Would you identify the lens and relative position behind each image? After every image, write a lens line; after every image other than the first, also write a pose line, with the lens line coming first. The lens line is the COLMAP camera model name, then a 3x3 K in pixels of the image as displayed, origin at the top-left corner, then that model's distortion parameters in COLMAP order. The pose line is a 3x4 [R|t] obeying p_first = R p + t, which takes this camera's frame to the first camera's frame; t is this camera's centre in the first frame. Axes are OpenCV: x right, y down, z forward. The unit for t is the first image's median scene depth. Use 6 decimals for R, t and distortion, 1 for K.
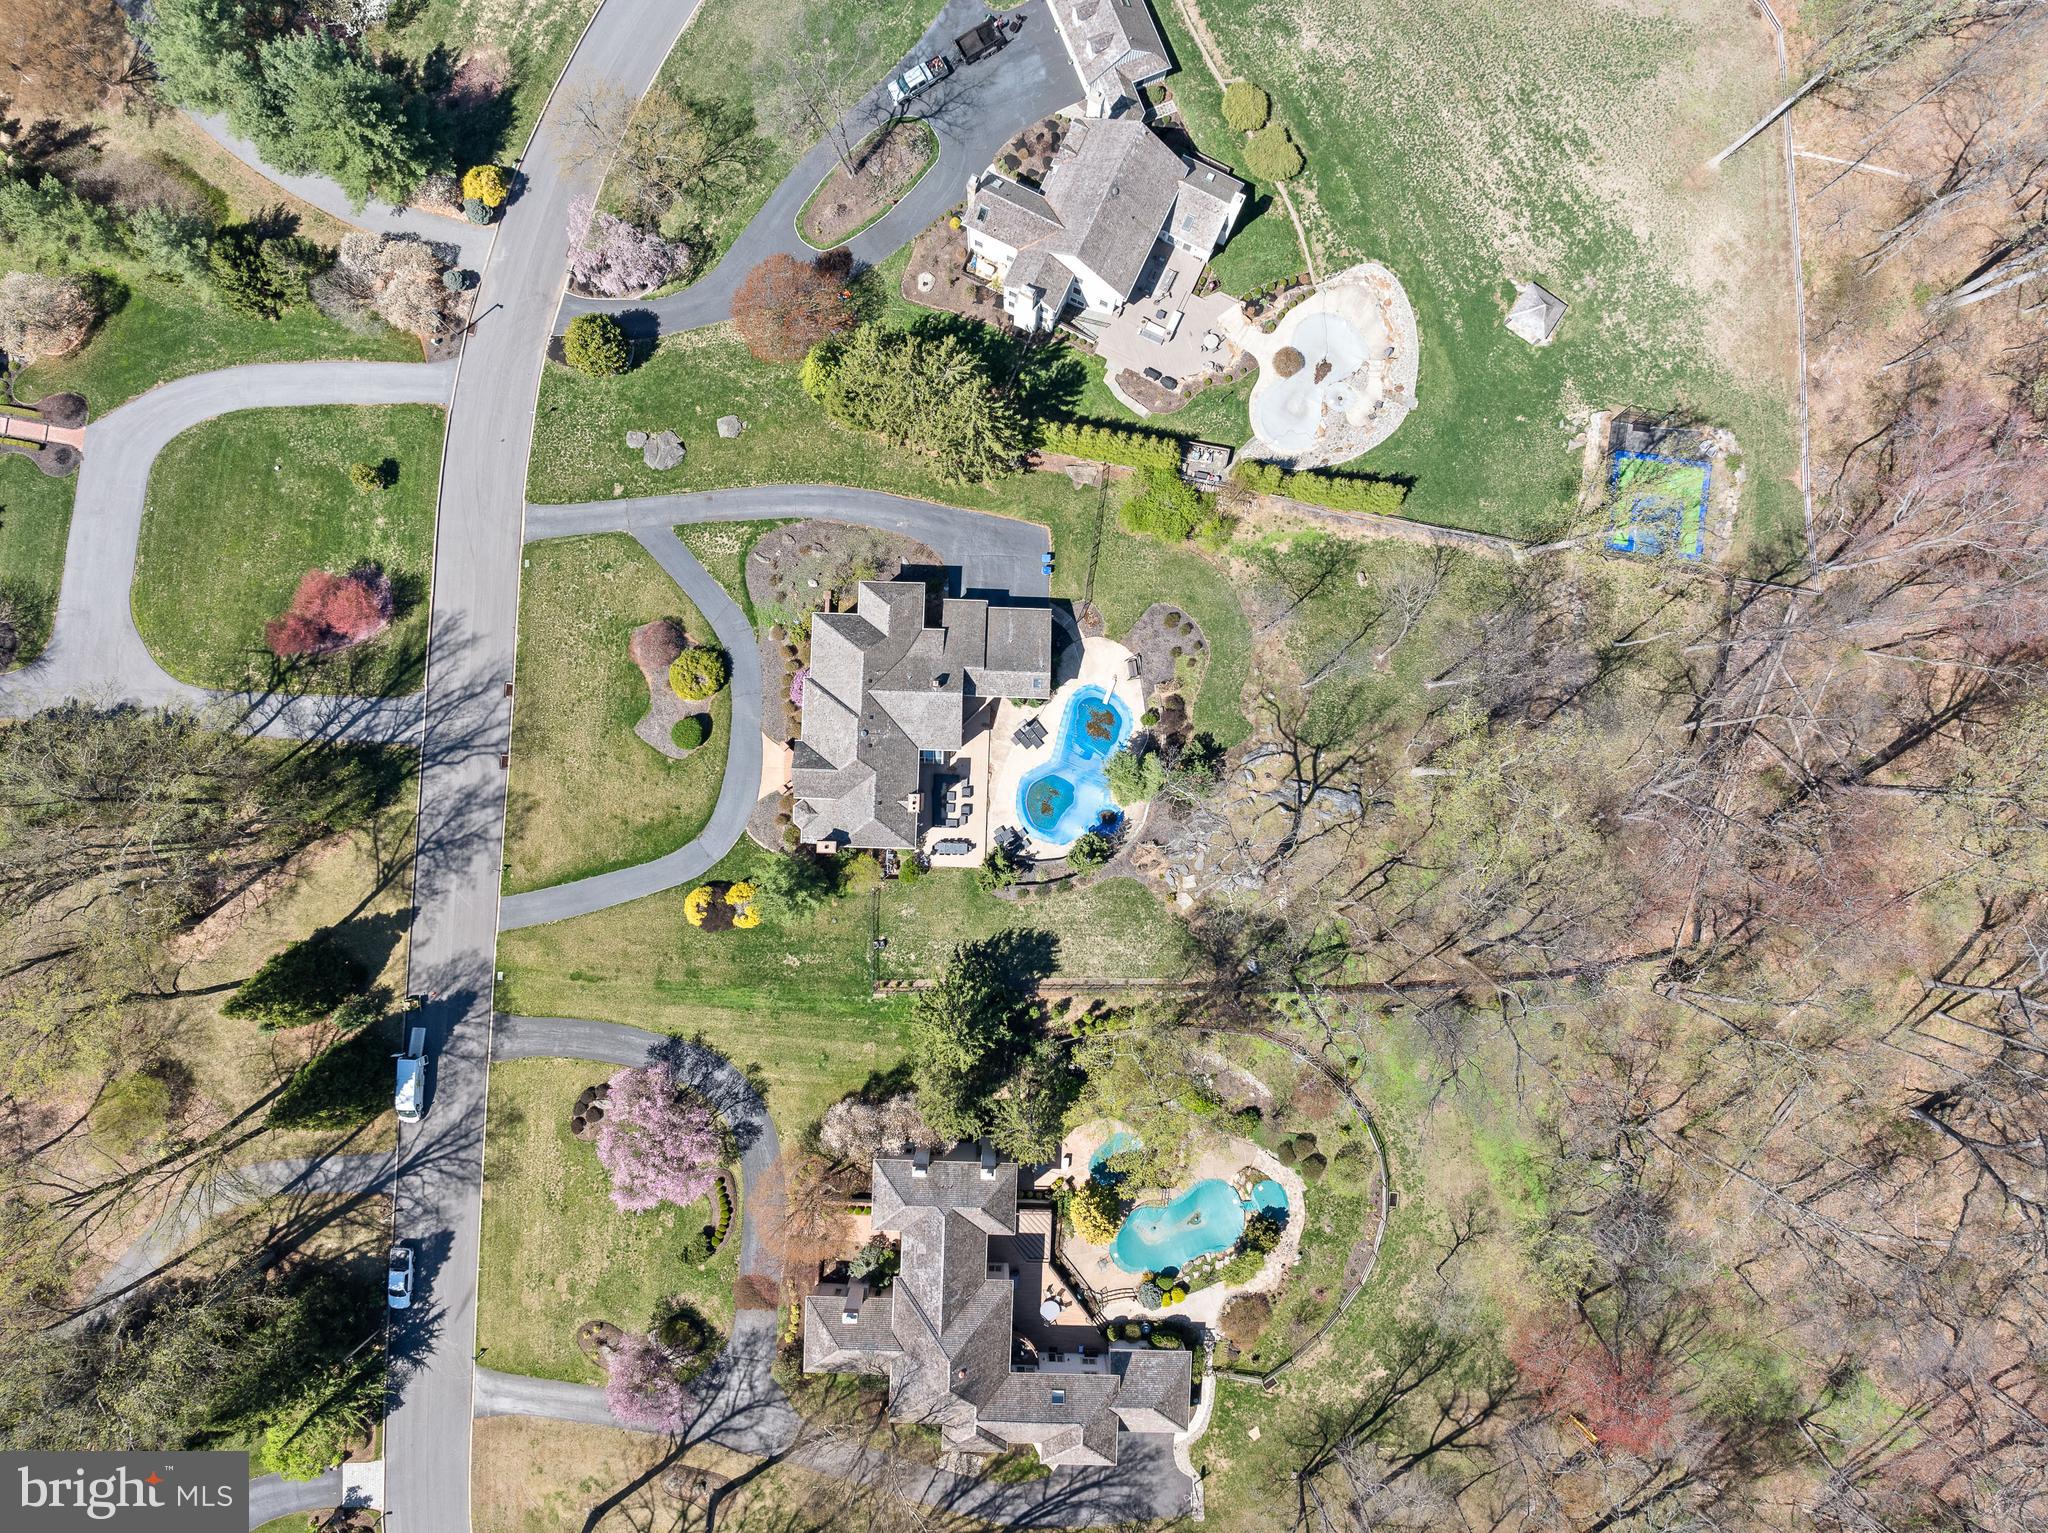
lens RADIAL K [[1445.1, 0, 1024.0], [0, 1445.1, 766.5], [0, 0, 1]] dist [-0.035944, -0.001115]
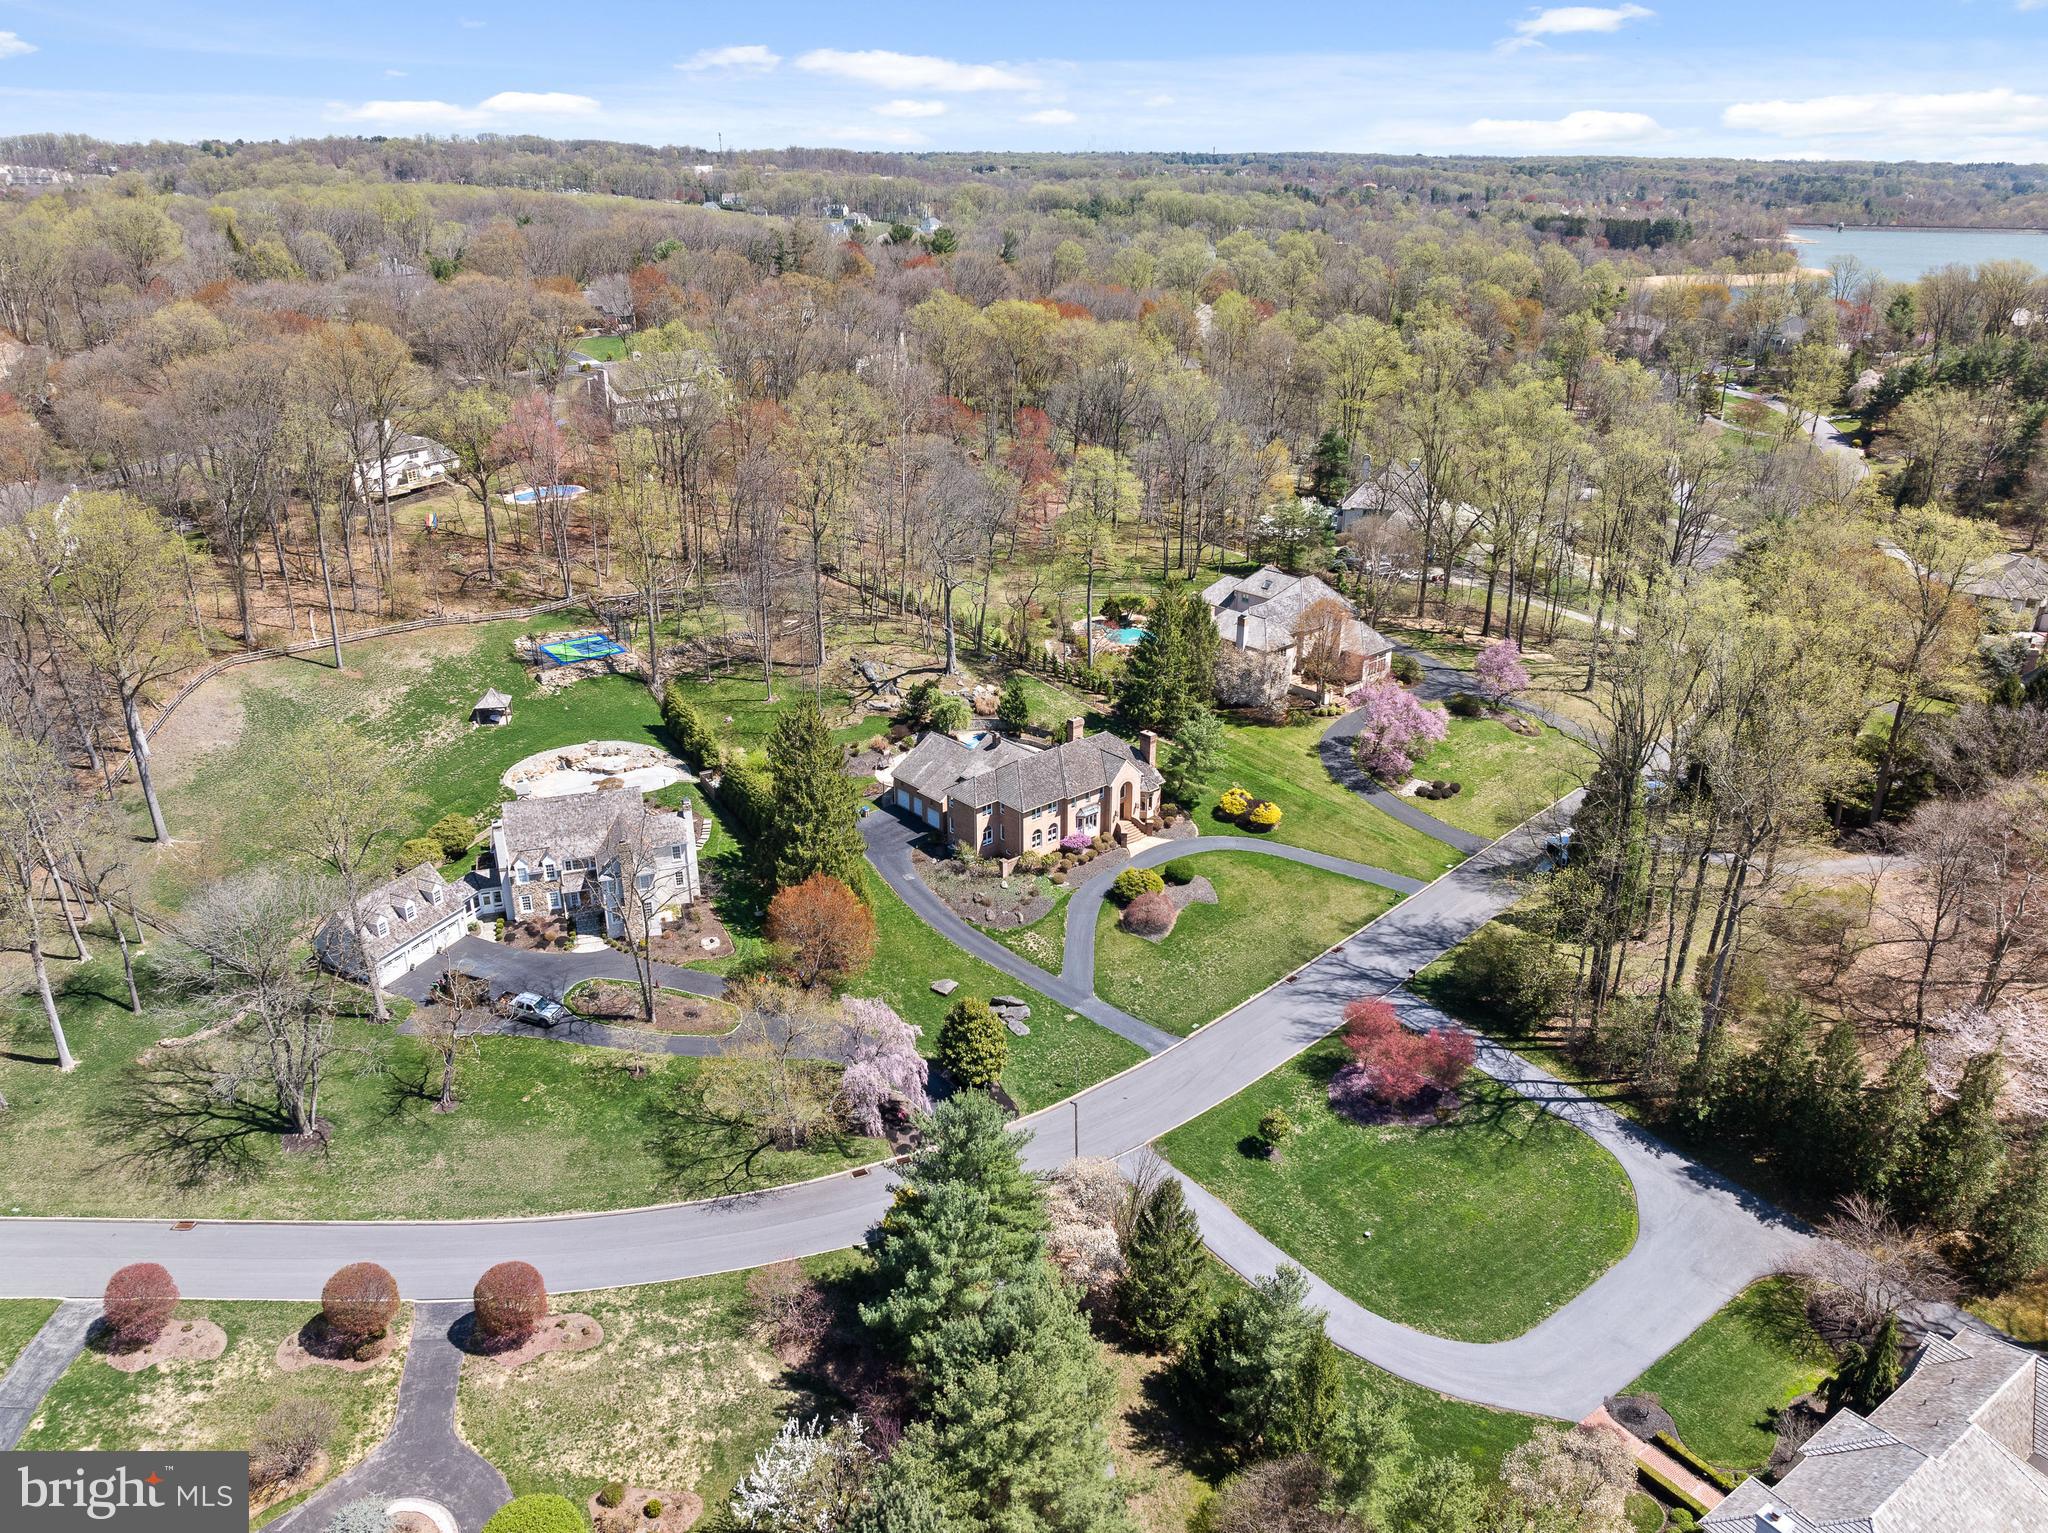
lens RADIAL K [[1420.9, 0, 1024.0], [0, 1420.9, 766.5], [0, 0, 1]] dist [0.000942, -0.094120]
pose [[-0.685889, -0.311905, 0.657473, -0.843959], [0.727681, -0.286507, 0.623213, -0.768379], [-0.006013, 0.905886, 0.423480, 0.466139]]
